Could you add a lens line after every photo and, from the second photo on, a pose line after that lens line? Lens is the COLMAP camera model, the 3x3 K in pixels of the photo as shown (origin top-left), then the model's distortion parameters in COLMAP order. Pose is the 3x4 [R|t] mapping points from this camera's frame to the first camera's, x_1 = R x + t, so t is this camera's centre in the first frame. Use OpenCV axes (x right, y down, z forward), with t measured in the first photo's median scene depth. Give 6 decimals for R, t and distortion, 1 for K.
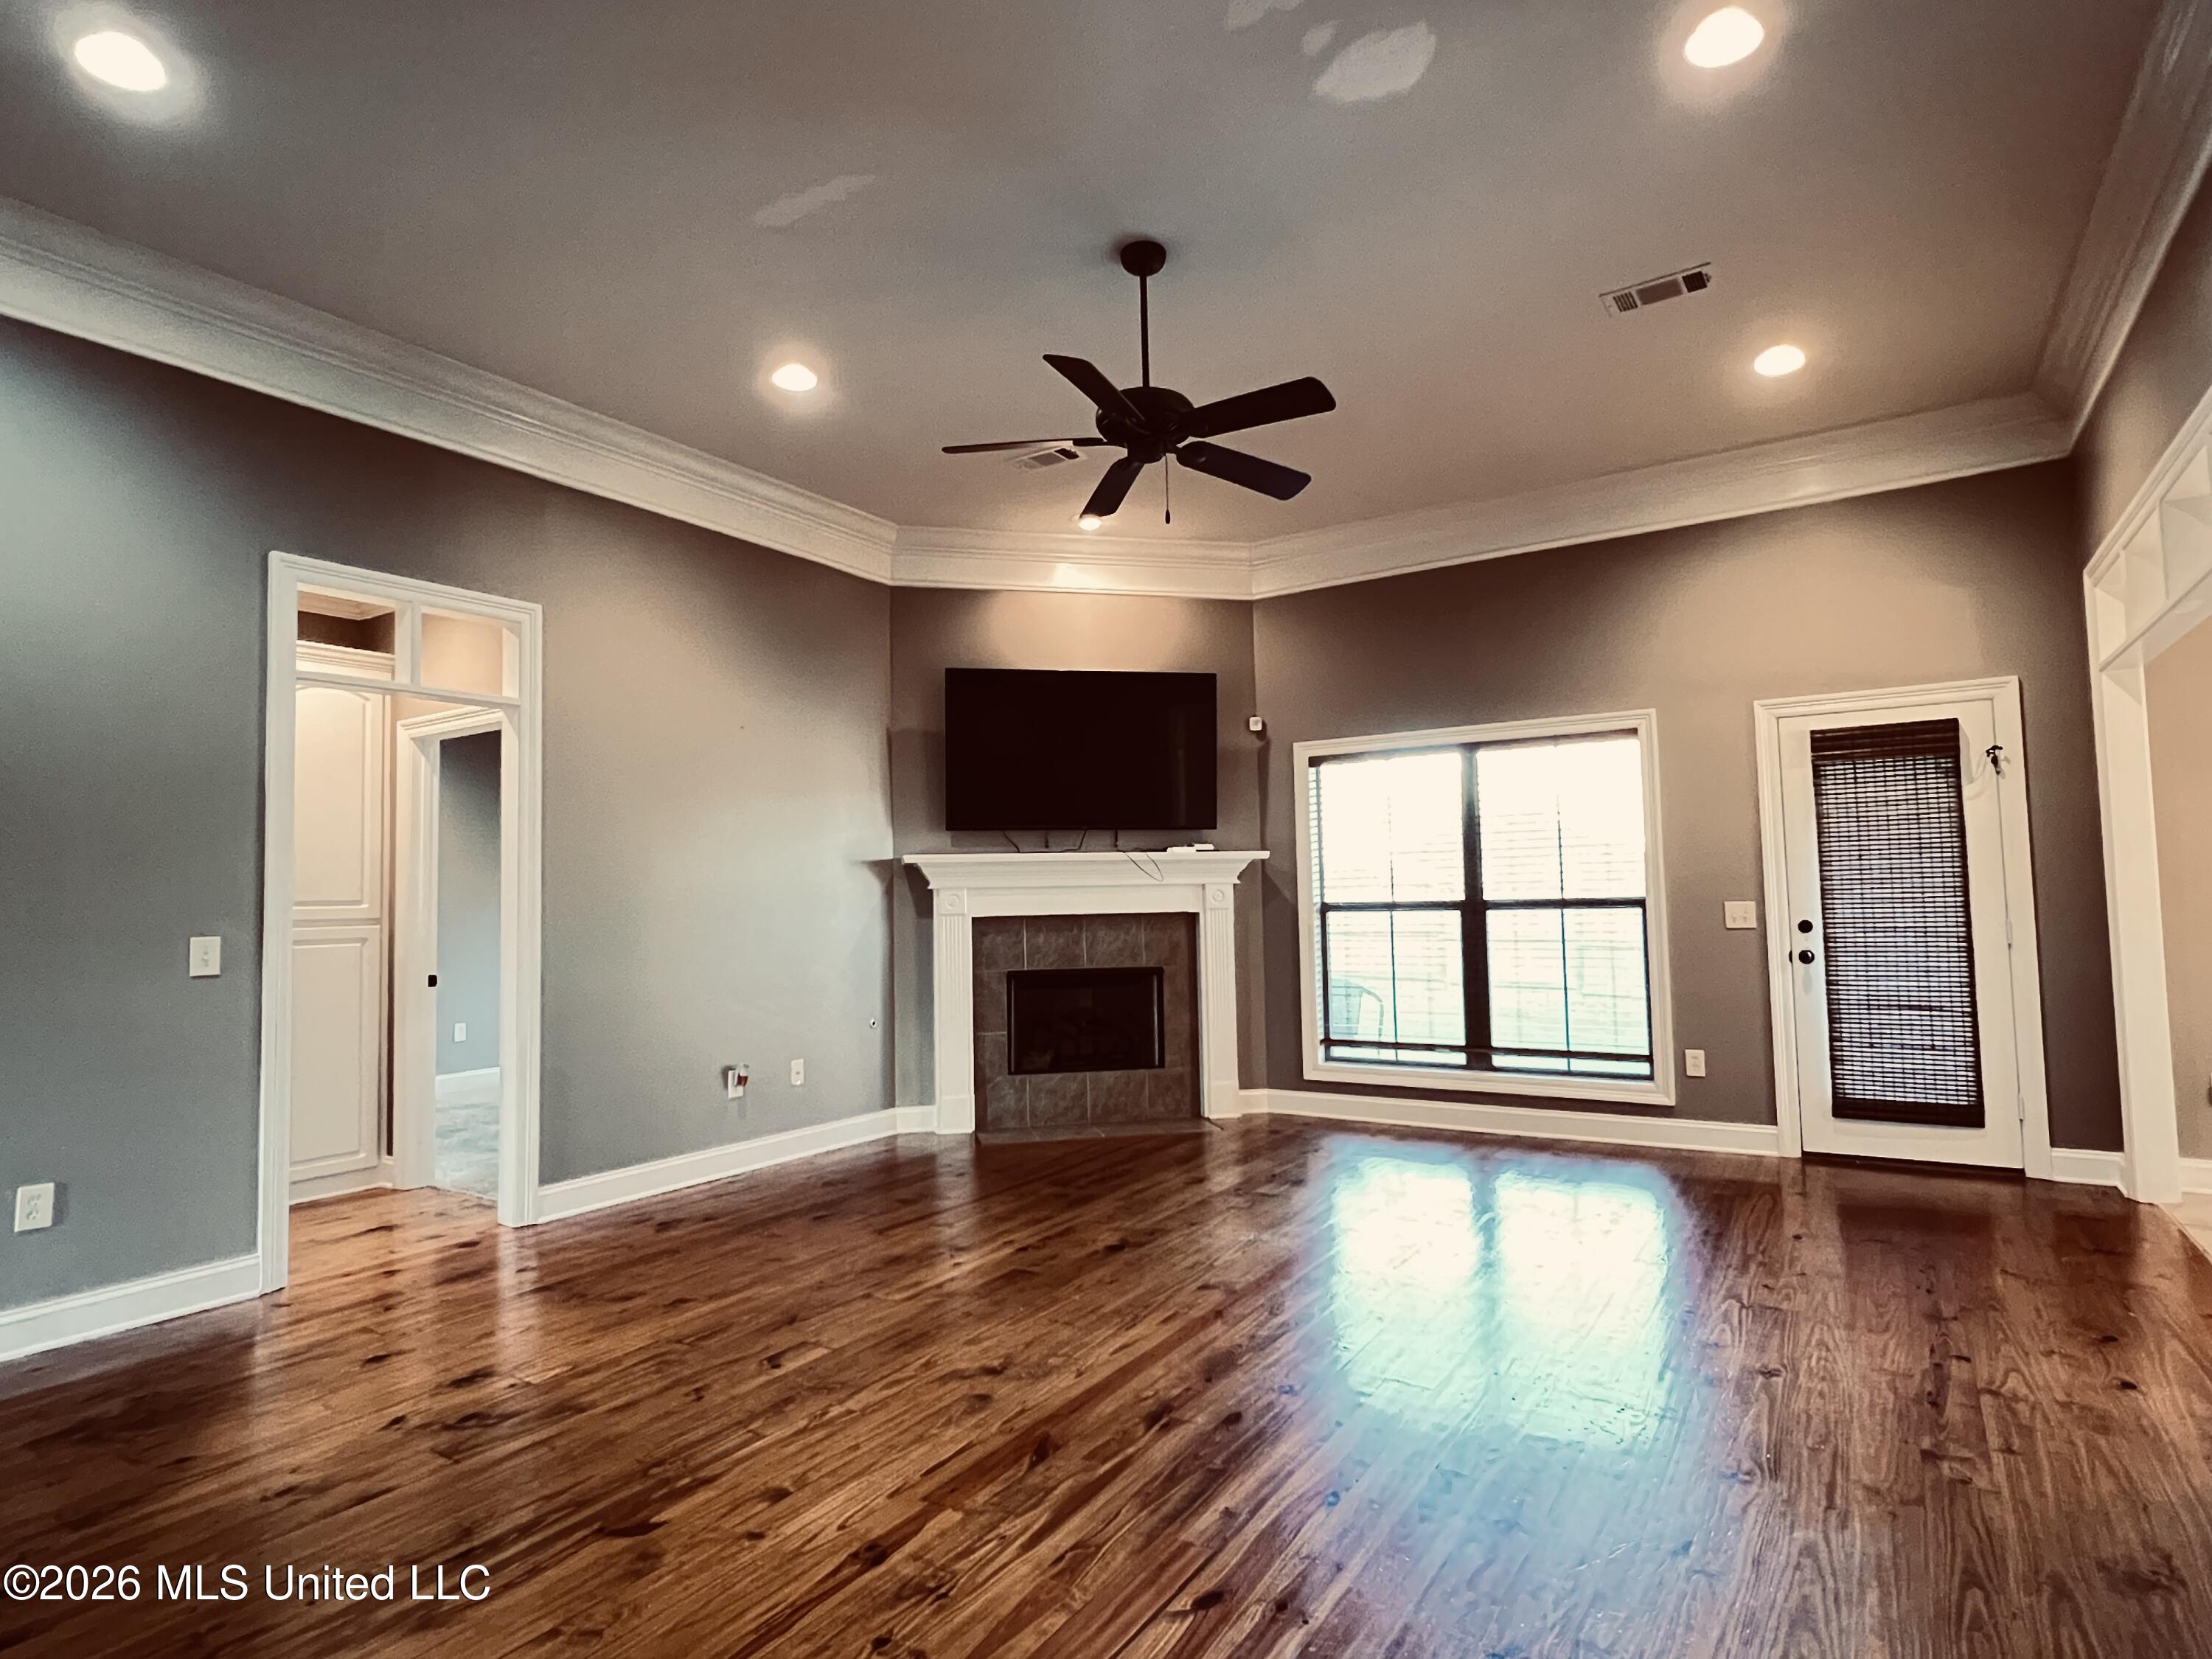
lens RADIAL K [[1161.7, 0, 1105.8], [0, 1161.7, 834.8], [0, 0, 1]] dist [-0.019810, -0.000132]
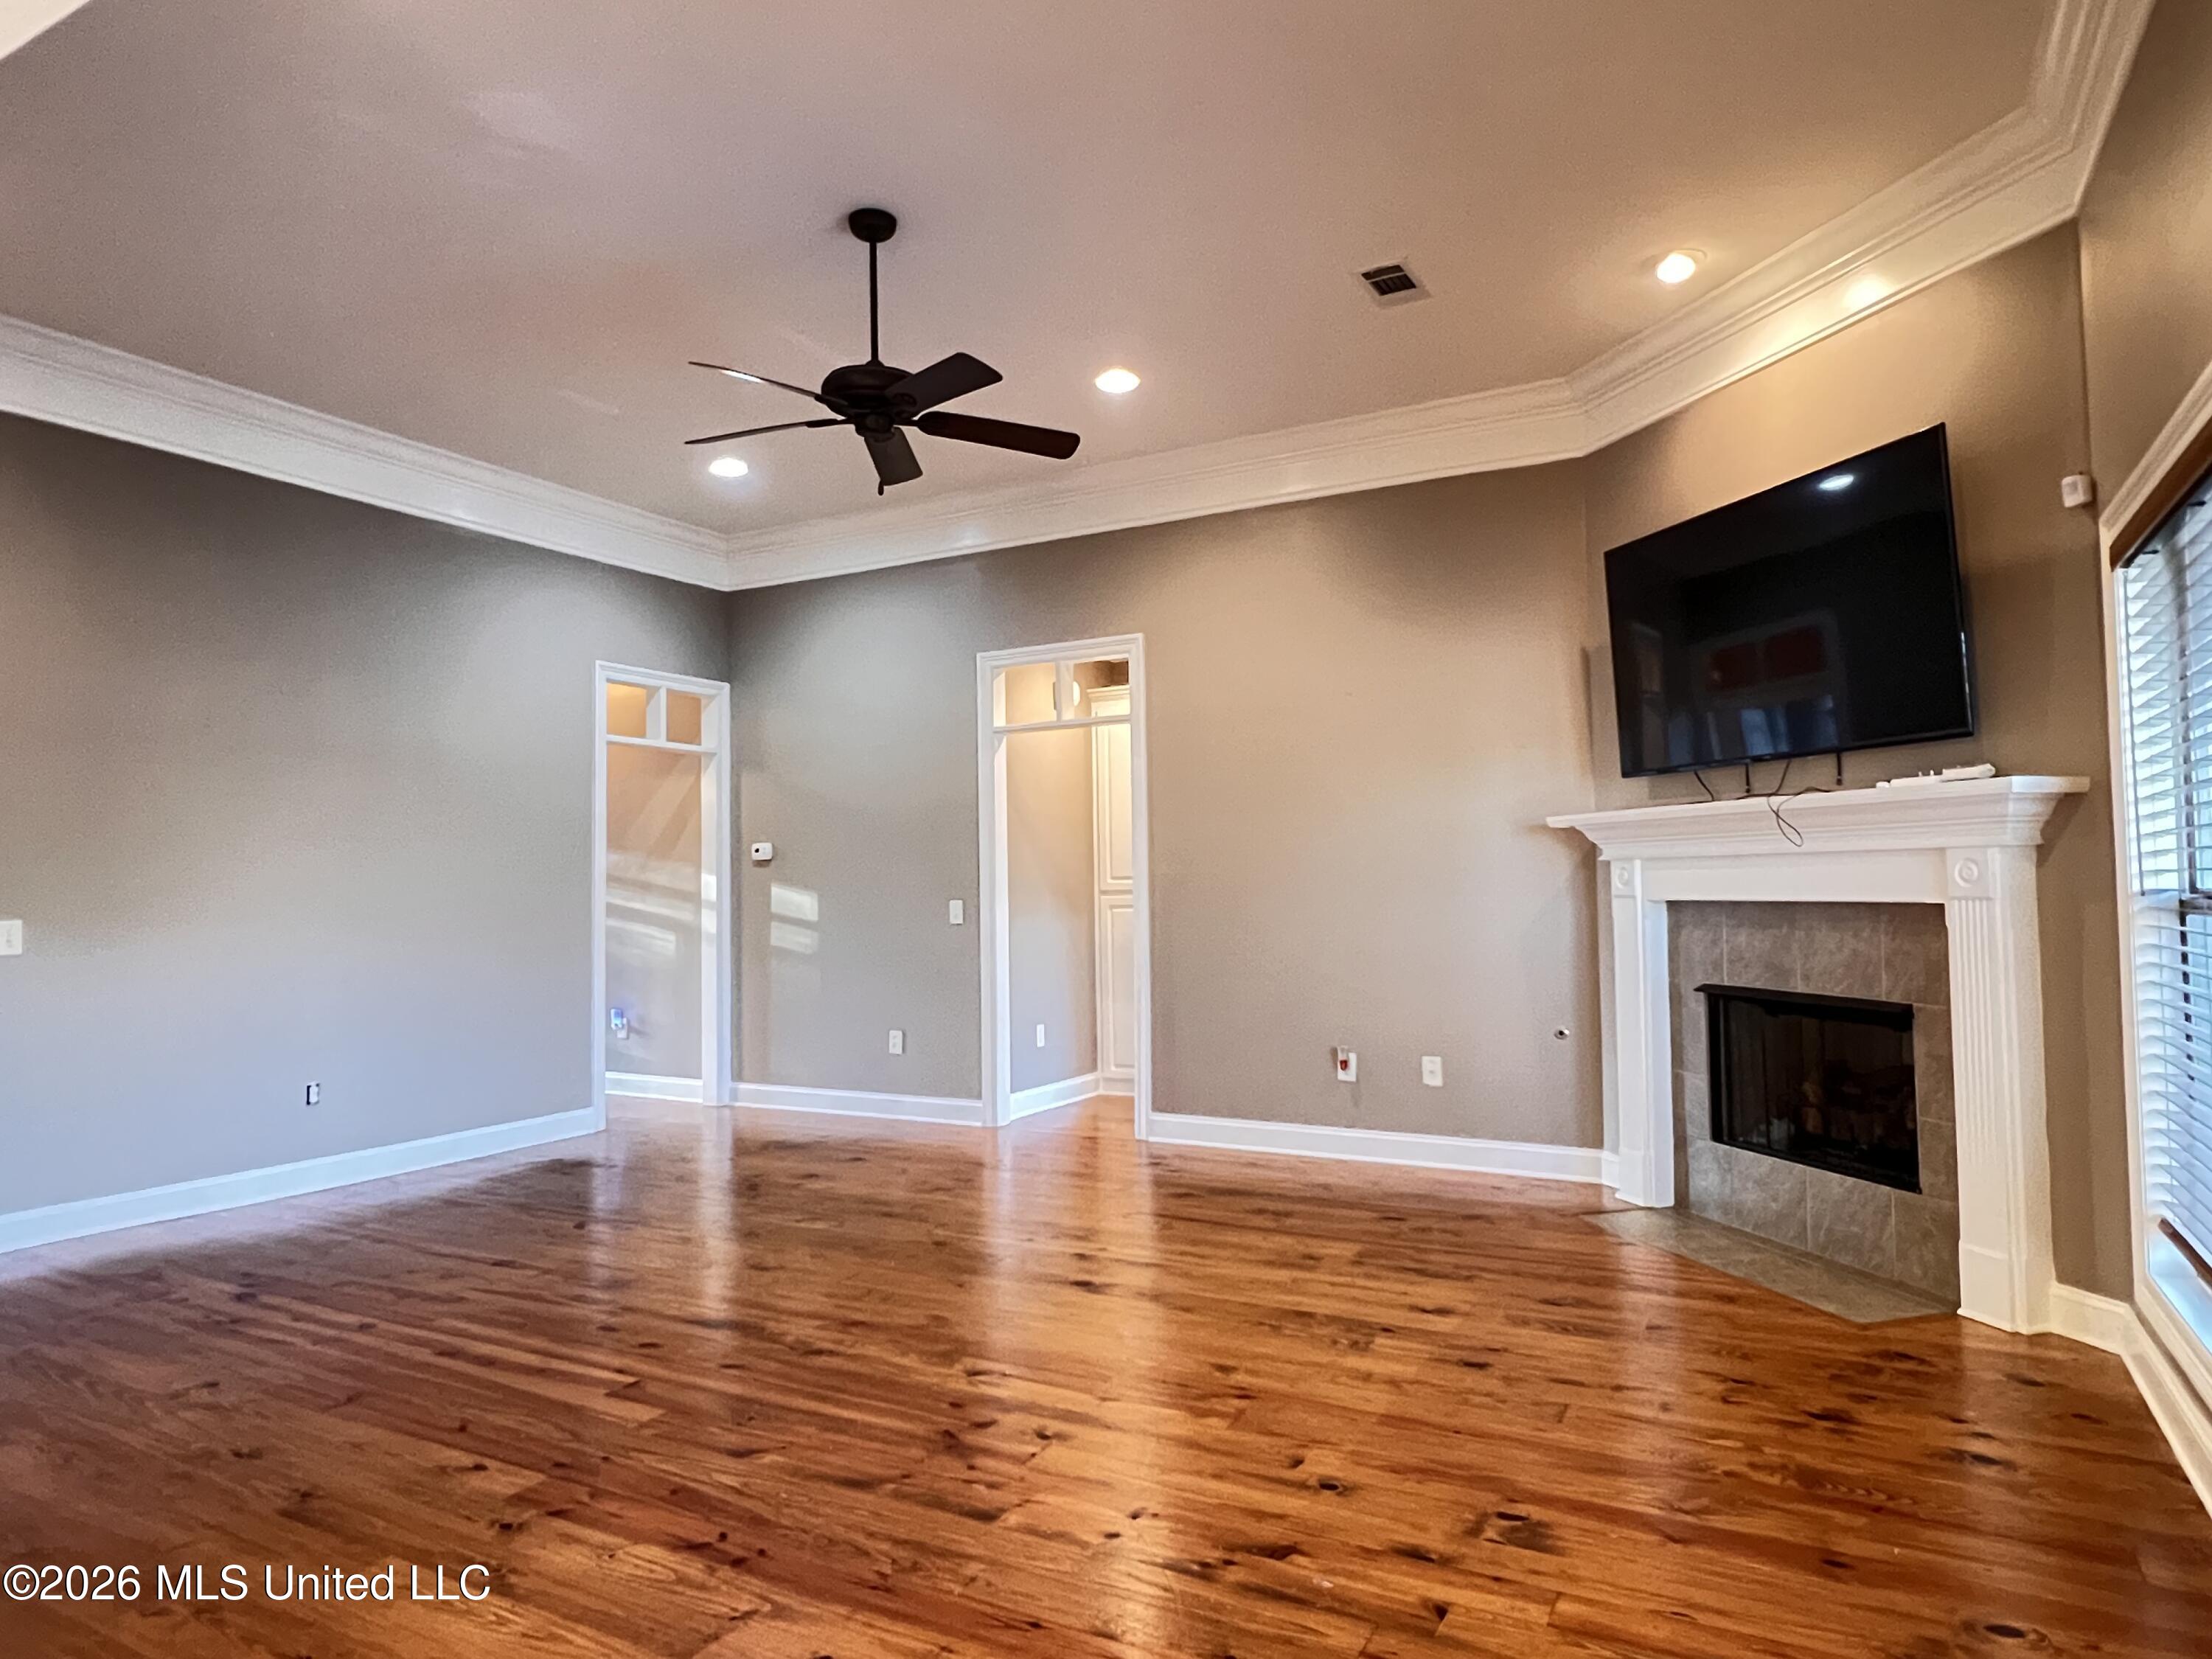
lens RADIAL K [[1338.0, 0, 1106.0], [0, 1338.0, 829.5], [0, 0, 1]] dist [-0.002943, -0.000581]
pose [[0.076848, -0.023563, -0.996764, 0.661155], [0.067673, 0.997539, -0.018364, 0.021429], [0.994743, -0.066043, 0.078254, 0.619124]]
